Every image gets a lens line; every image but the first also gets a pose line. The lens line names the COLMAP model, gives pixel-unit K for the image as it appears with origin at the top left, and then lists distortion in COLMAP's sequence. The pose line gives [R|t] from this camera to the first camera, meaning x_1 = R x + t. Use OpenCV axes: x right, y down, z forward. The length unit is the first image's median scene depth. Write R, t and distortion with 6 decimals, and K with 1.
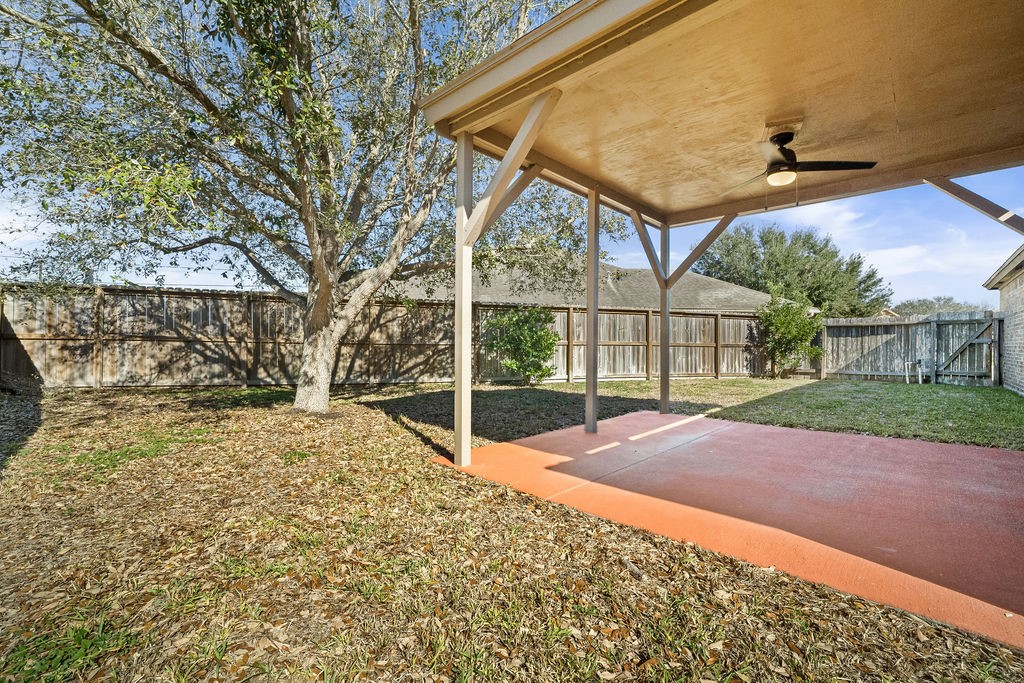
lens RADIAL K [[419.8, 0, 511.3], [0, 419.8, 342.9], [0, 0, 1]] dist [-0.021549, 0.004333]
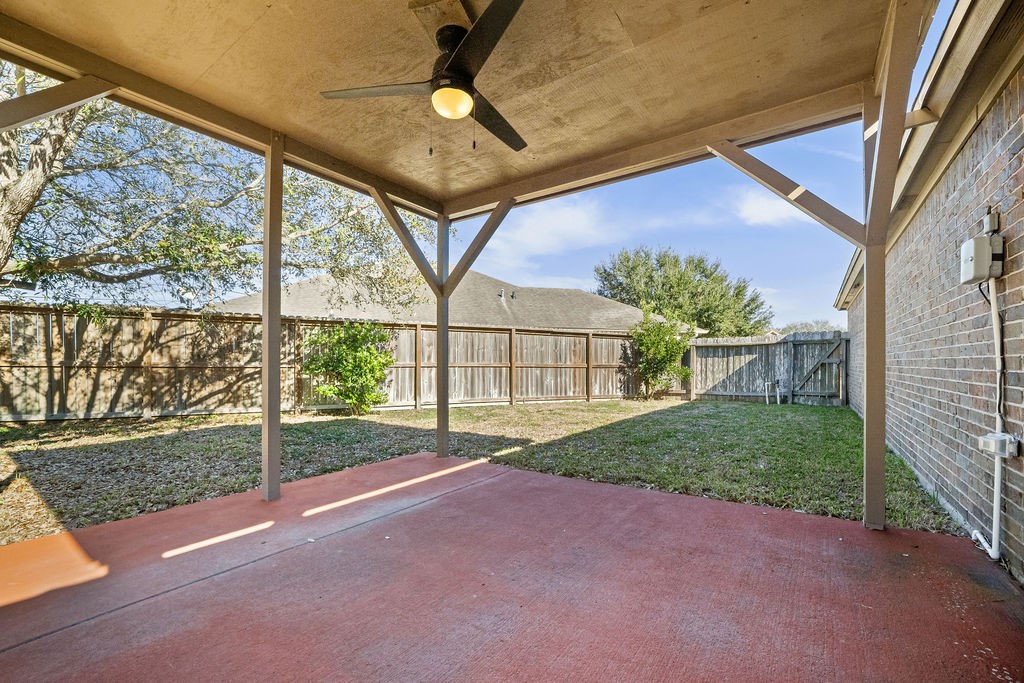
lens RADIAL K [[419.8, 0, 492.1], [0, 419.8, 365.3], [0, 0, 1]] dist [-0.021549, 0.004333]
pose [[0.990322, -0.005696, 0.138671, 0.172581], [0.005009, 0.999973, 0.005301, -0.003178], [-0.138698, -0.004555, 0.990324, 0.105514]]
